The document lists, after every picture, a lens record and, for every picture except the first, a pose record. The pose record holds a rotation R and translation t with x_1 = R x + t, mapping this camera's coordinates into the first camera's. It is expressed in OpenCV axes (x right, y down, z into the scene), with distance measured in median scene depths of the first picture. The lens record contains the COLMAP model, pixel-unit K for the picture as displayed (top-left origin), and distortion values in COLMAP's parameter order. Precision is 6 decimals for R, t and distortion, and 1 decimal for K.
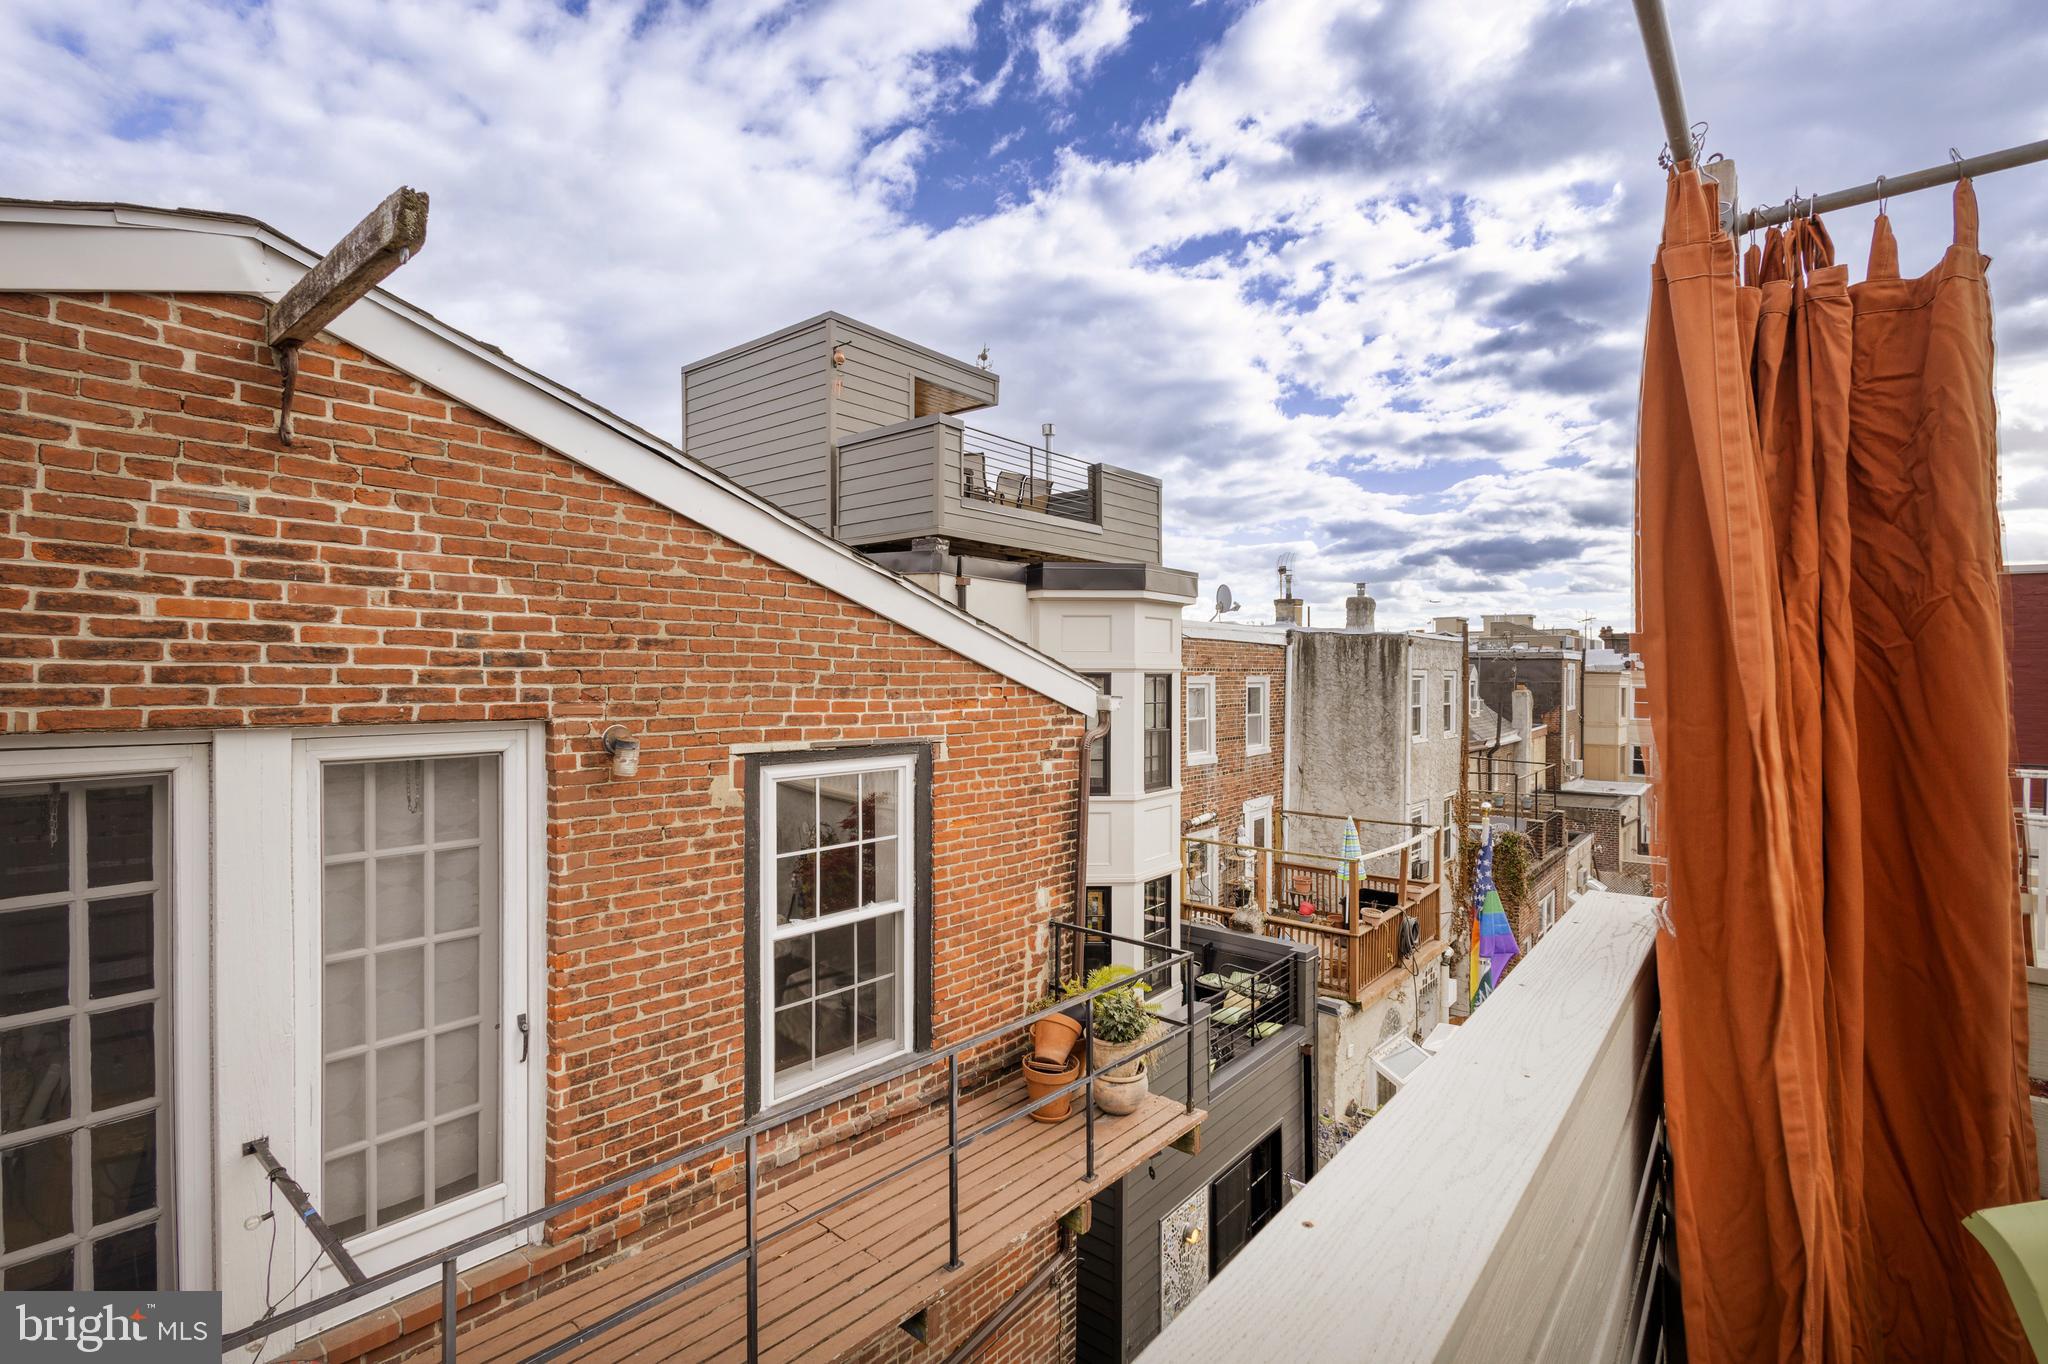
lens RADIAL K [[981.6, 0, 1072.5], [0, 981.6, 683.3], [0, 0, 1]] dist [0.010146, 0.000127]
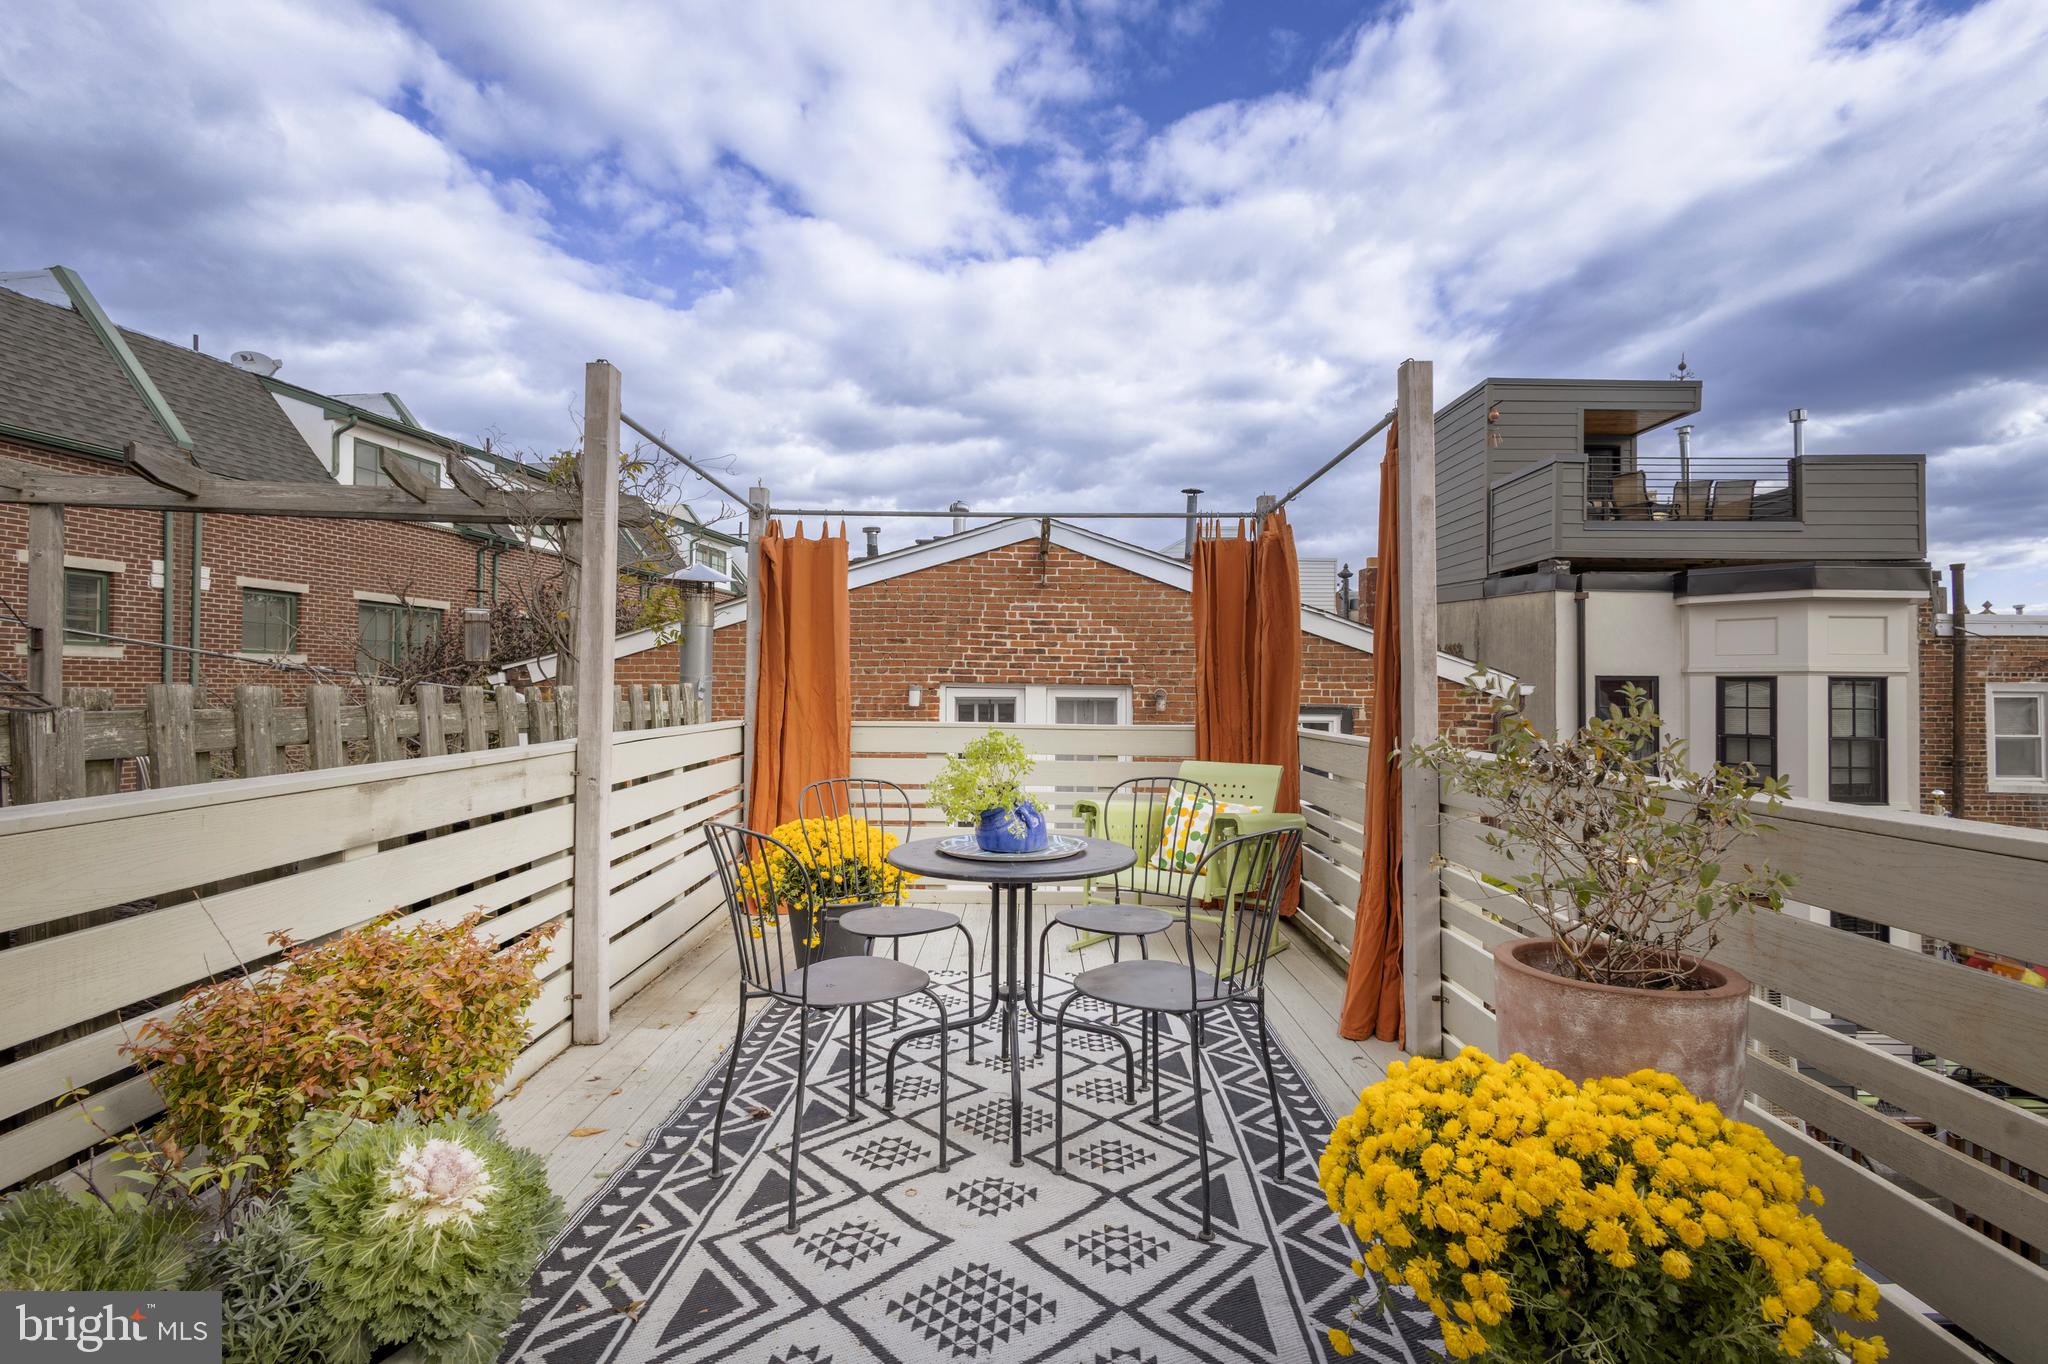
lens RADIAL K [[981.6, 0, 1023.0], [0, 981.6, 680.0], [0, 0, 1]] dist [0.010146, 0.000127]
pose [[0.633747, -0.003784, -0.773531, 1.188414], [-0.012727, 0.999802, -0.015317, 0.066958], [0.773436, 0.019552, 0.633573, -0.739743]]
